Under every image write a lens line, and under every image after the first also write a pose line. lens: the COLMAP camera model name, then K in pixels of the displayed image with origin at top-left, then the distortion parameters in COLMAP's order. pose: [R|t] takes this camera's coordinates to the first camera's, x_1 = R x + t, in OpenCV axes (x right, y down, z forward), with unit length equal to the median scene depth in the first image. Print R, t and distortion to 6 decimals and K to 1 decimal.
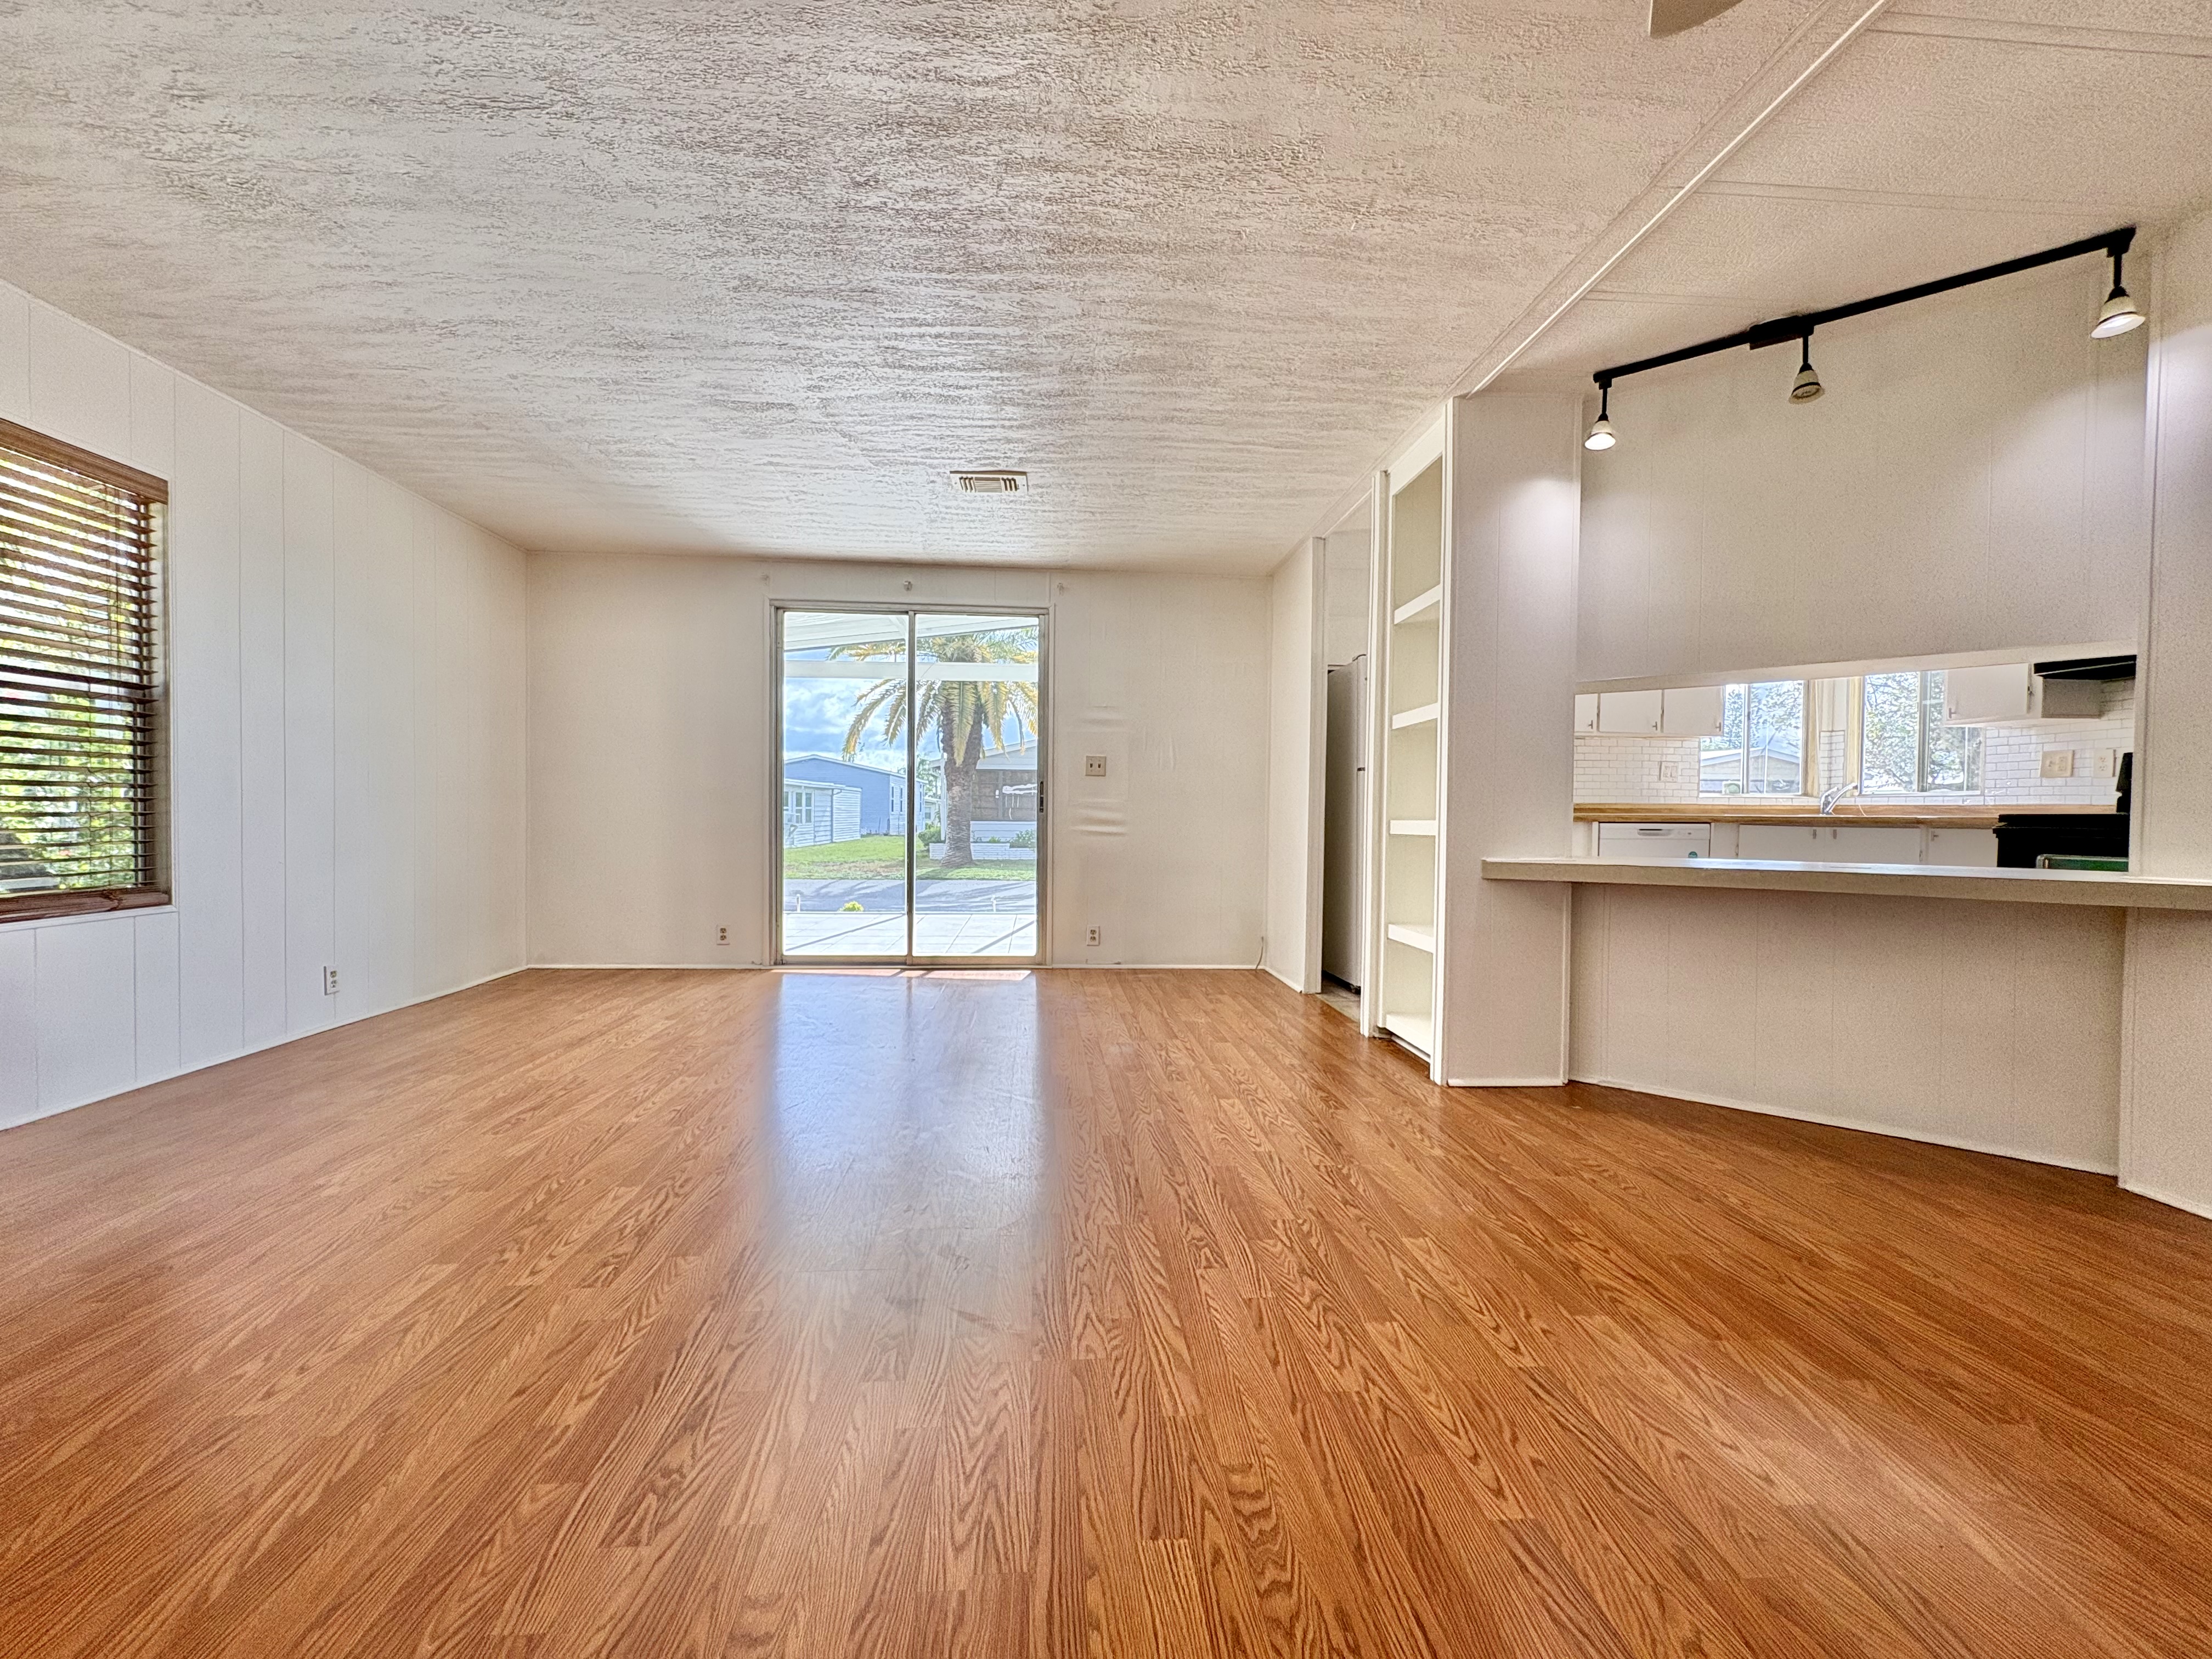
lens RADIAL K [[880.6, 0, 1112.1], [0, 880.6, 832.6], [0, 0, 1]] dist [-0.000728, -0.000049]
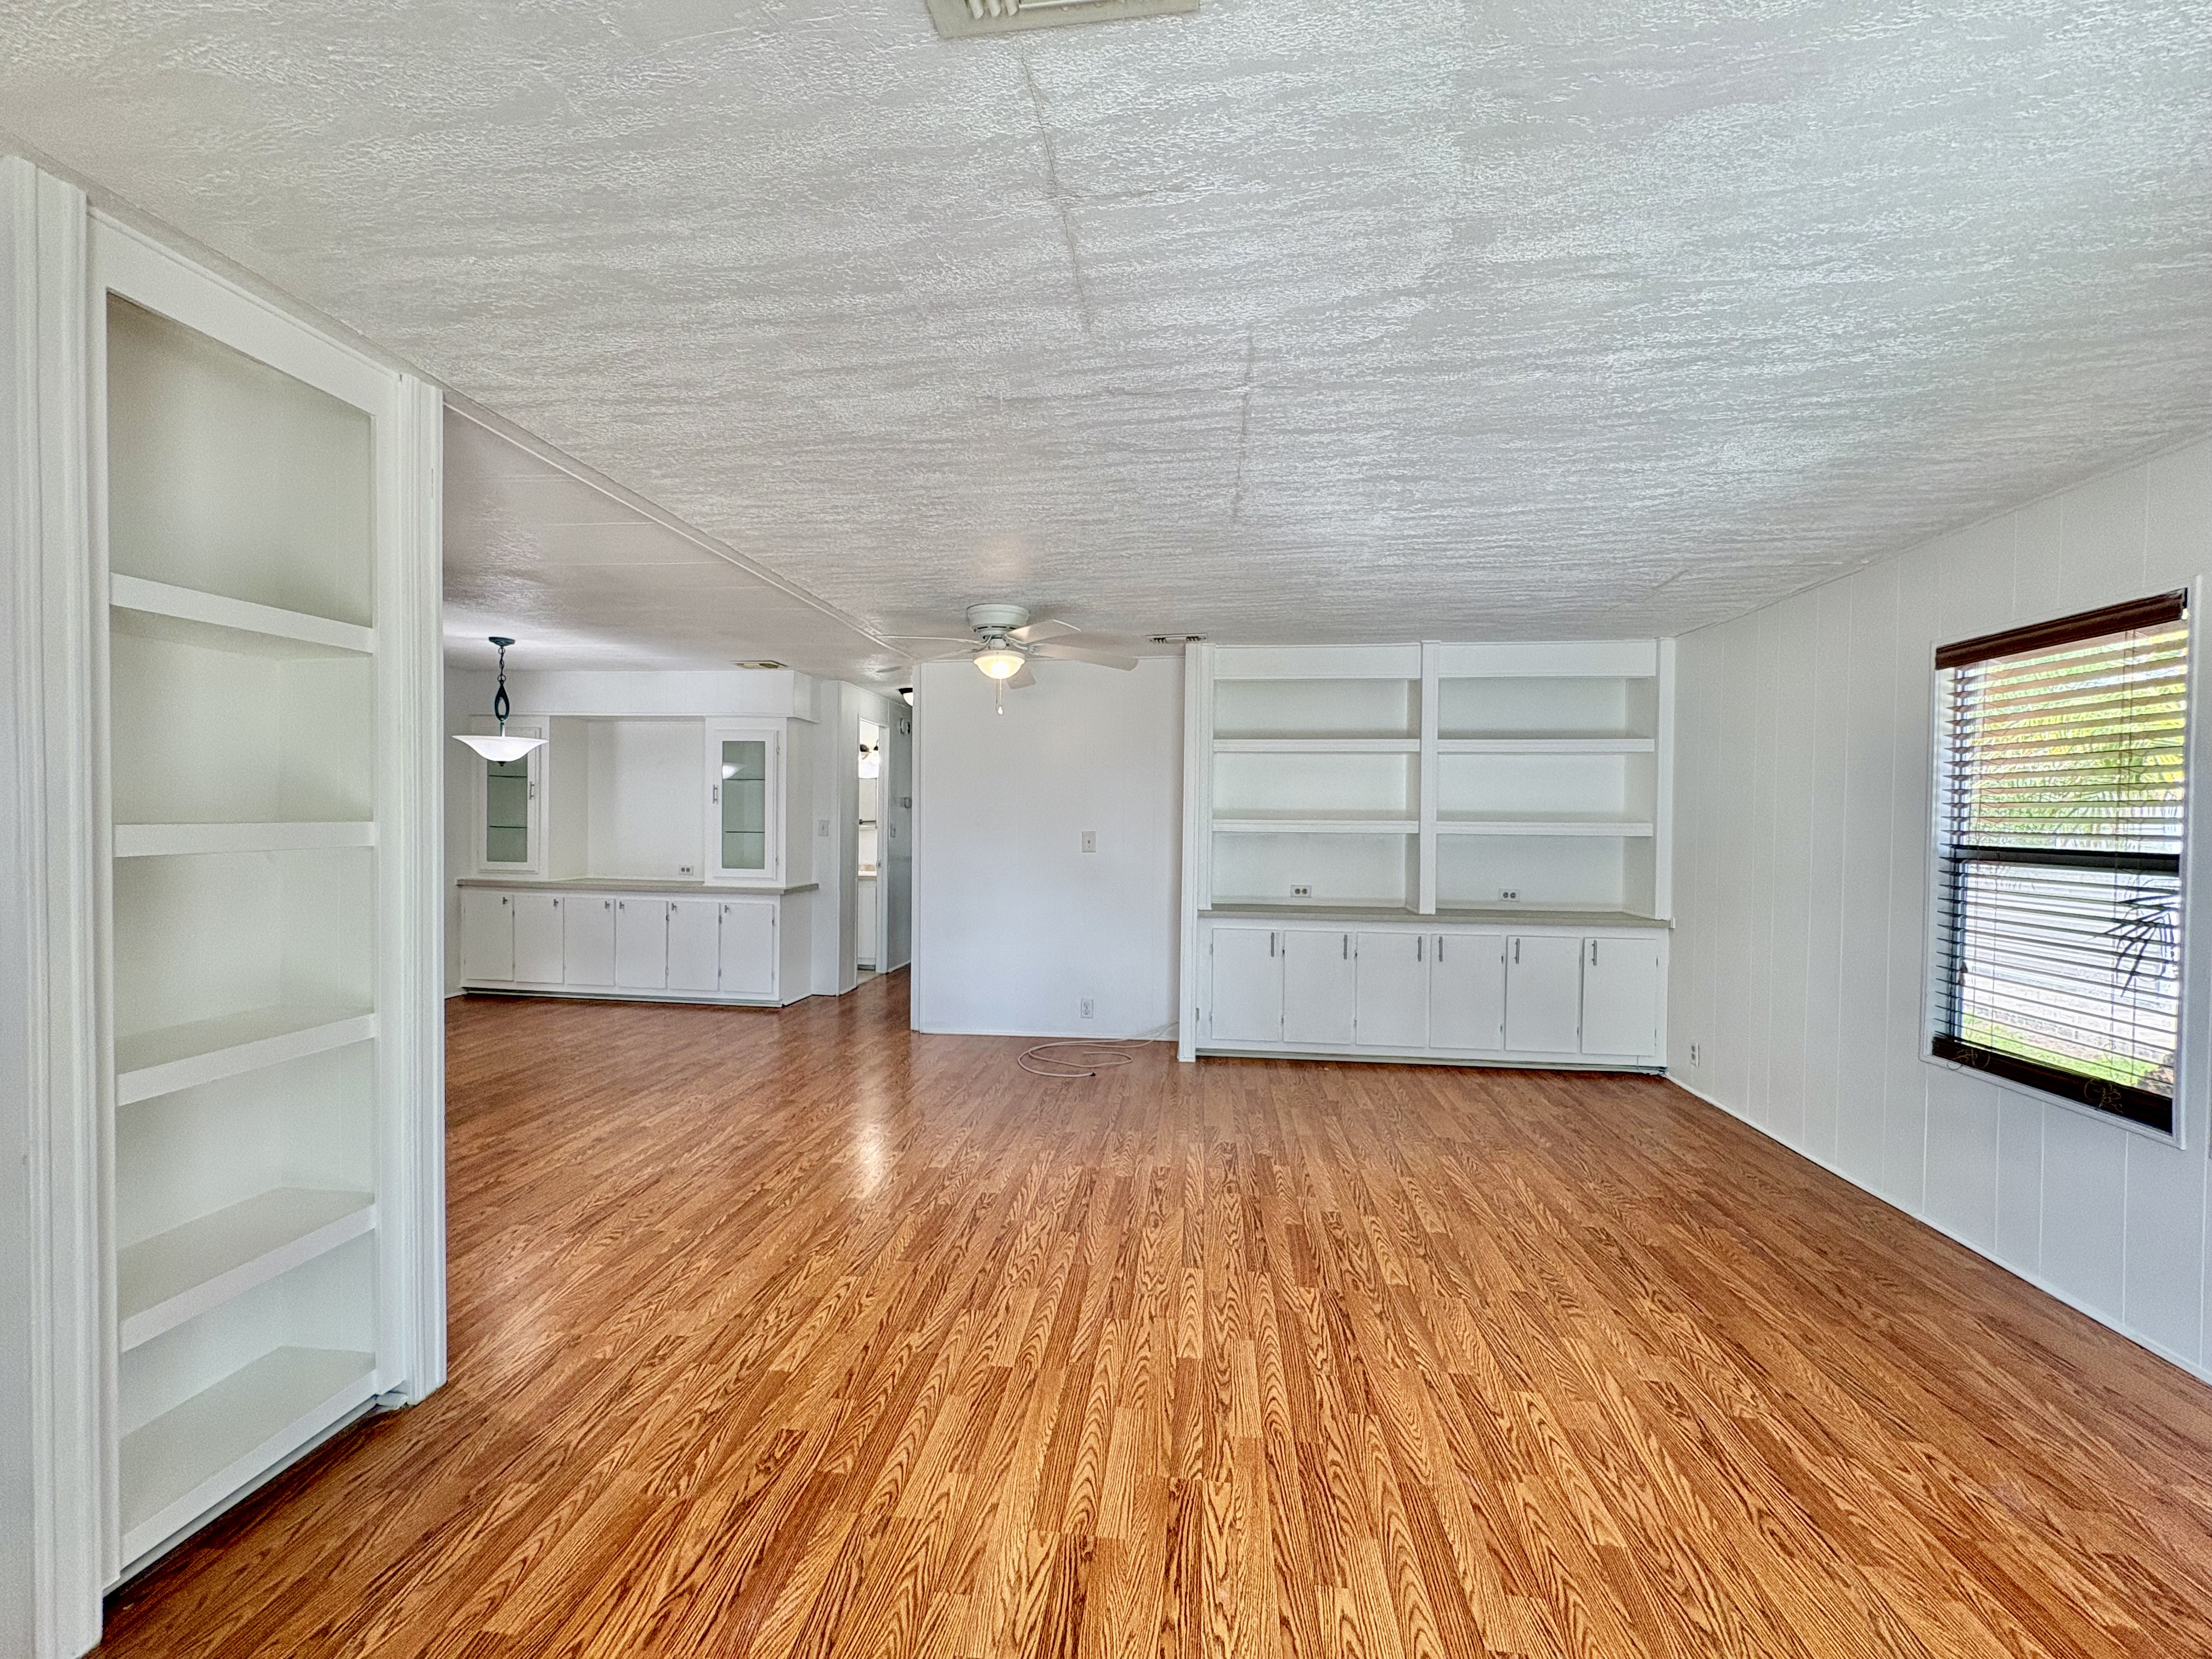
lens RADIAL K [[880.6, 0, 1110.9], [0, 880.6, 835.9], [0, 0, 1]] dist [-0.000728, -0.000049]
pose [[-0.980661, -0.026776, 0.193872, -0.326072], [-0.018291, 0.998800, 0.045425, -0.227594], [-0.194856, 0.041001, -0.979975, 1.932184]]
